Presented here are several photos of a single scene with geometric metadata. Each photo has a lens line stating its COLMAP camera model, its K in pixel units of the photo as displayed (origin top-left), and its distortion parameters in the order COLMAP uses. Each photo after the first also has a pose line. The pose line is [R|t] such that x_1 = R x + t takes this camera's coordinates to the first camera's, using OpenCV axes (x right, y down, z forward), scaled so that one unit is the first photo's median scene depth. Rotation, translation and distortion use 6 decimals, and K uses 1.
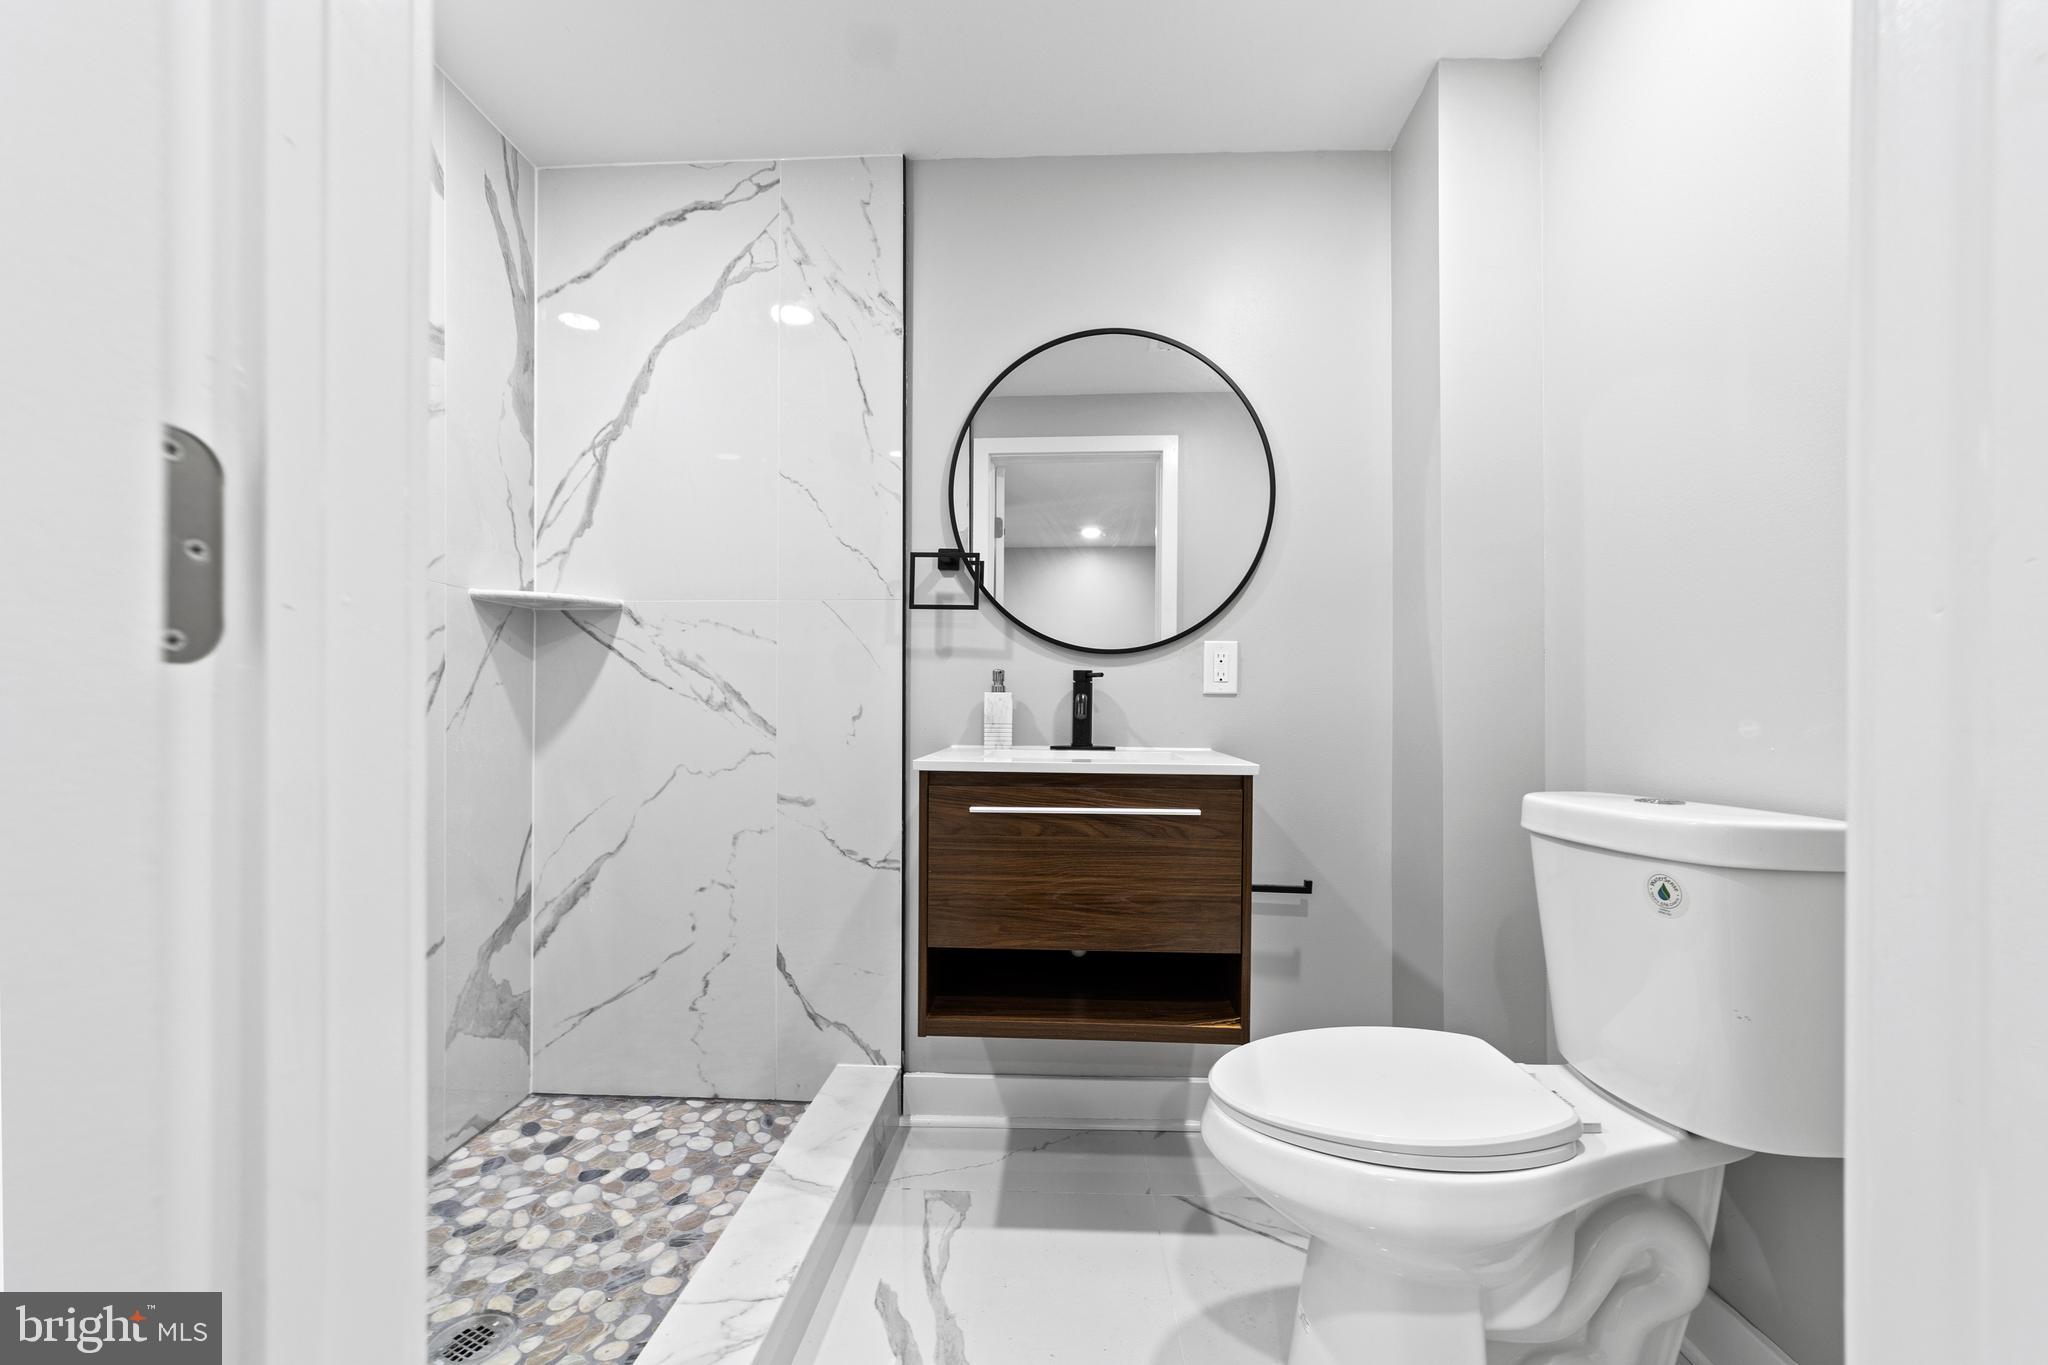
lens RADIAL K [[794.3, 0, 1022.0], [0, 794.3, 702.0], [0, 0, 1]] dist [-0.014073, 0.005841]
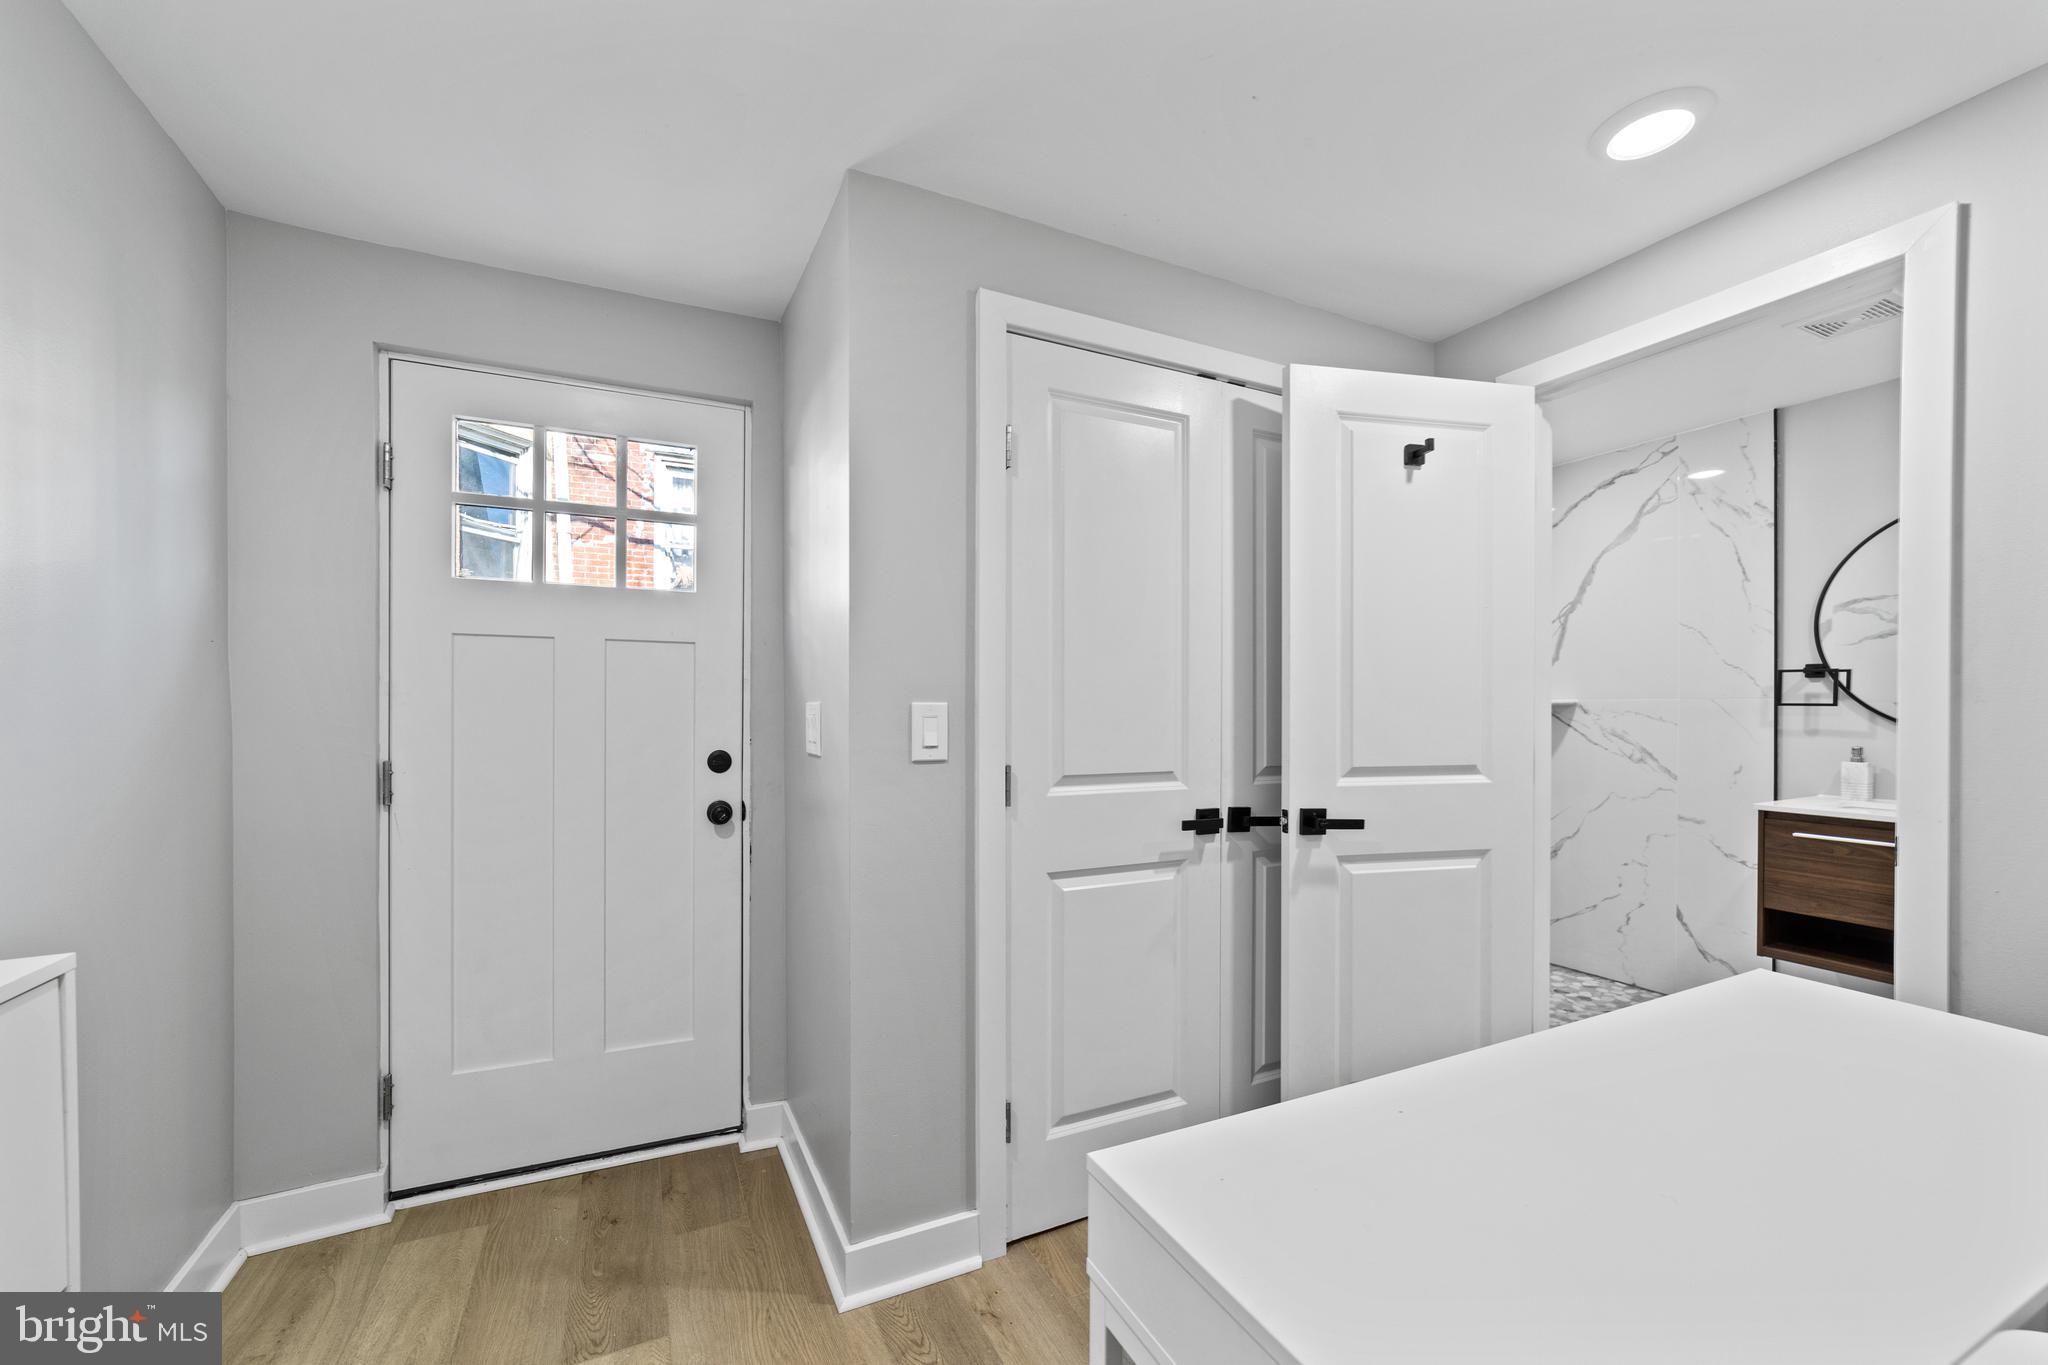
lens RADIAL K [[794.3, 0, 1032.7], [0, 794.3, 716.5], [0, 0, 1]] dist [-0.014073, 0.005841]
pose [[0.496423, 0.005603, -0.868063, 0.462954], [0.006784, 0.999924, 0.010334, -0.118536], [0.868054, -0.011020, 0.496347, -1.012548]]
